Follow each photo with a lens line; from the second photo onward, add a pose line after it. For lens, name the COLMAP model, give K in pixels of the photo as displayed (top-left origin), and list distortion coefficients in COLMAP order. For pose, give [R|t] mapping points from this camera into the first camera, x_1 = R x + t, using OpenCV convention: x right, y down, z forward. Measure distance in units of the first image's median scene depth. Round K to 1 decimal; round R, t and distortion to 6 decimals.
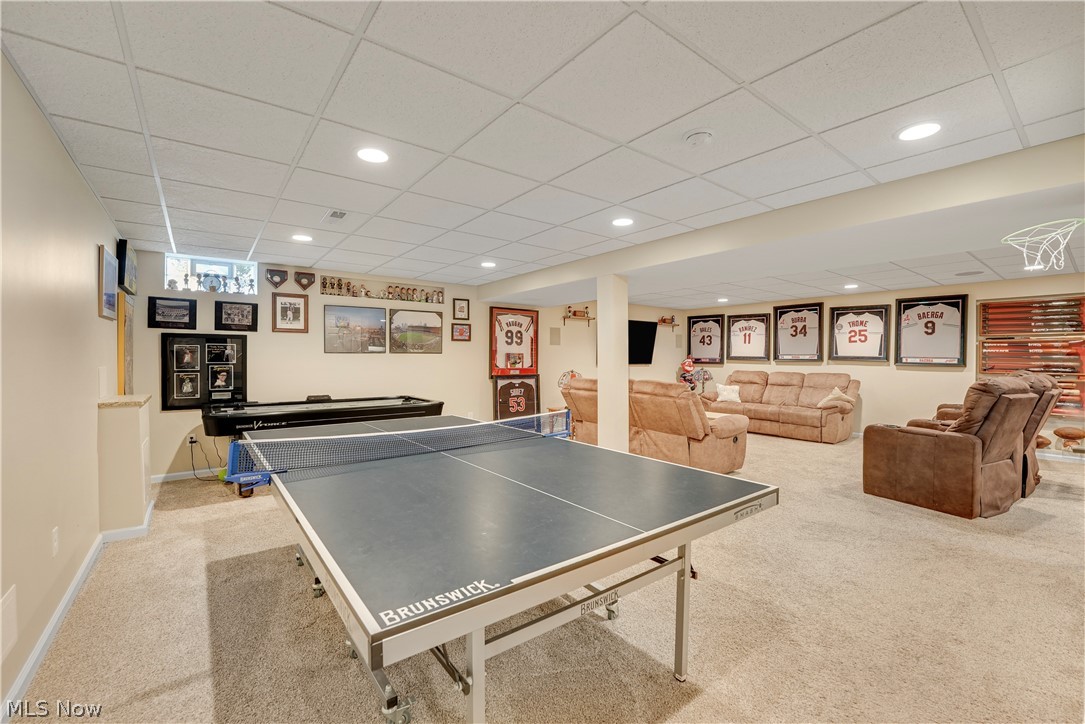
lens RADIAL K [[455.8, 0, 512.3], [0, 455.8, 360.7], [0, 0, 1]] dist [-0.032122, 0.002973]
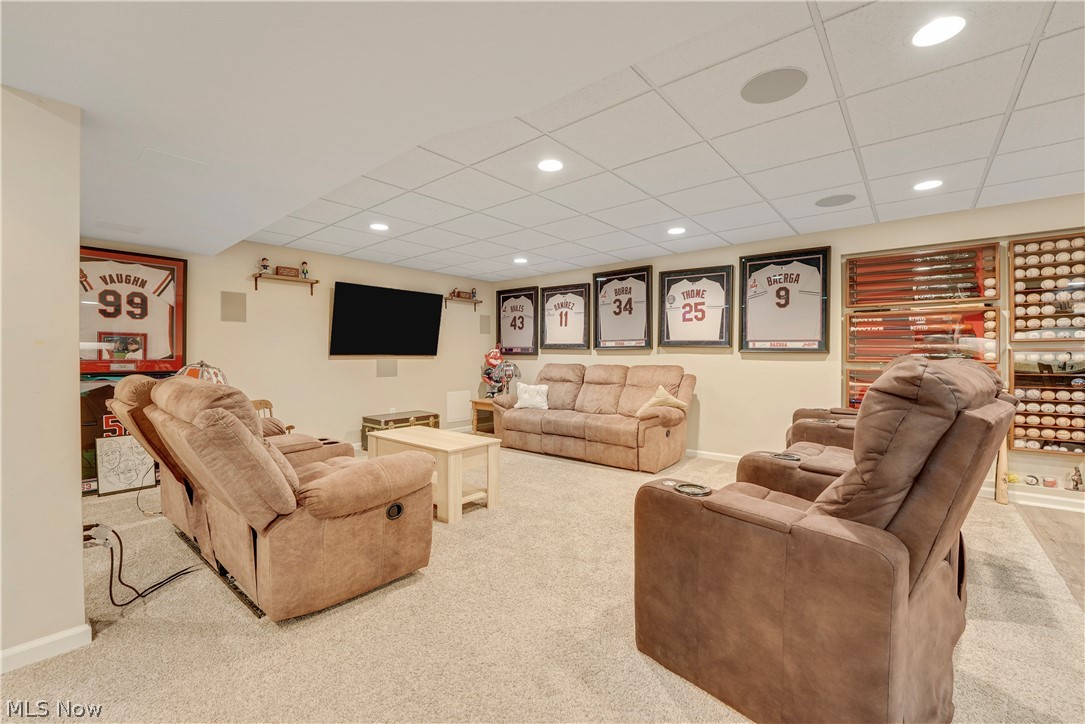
lens RADIAL K [[455.8, 0, 522.5], [0, 455.8, 356.6], [0, 0, 1]] dist [-0.032122, 0.002973]
pose [[0.975156, -0.003295, 0.221495, 0.351730], [0.004991, 0.999962, -0.007096, 0.018604], [-0.221464, 0.008025, 0.975136, 0.365903]]
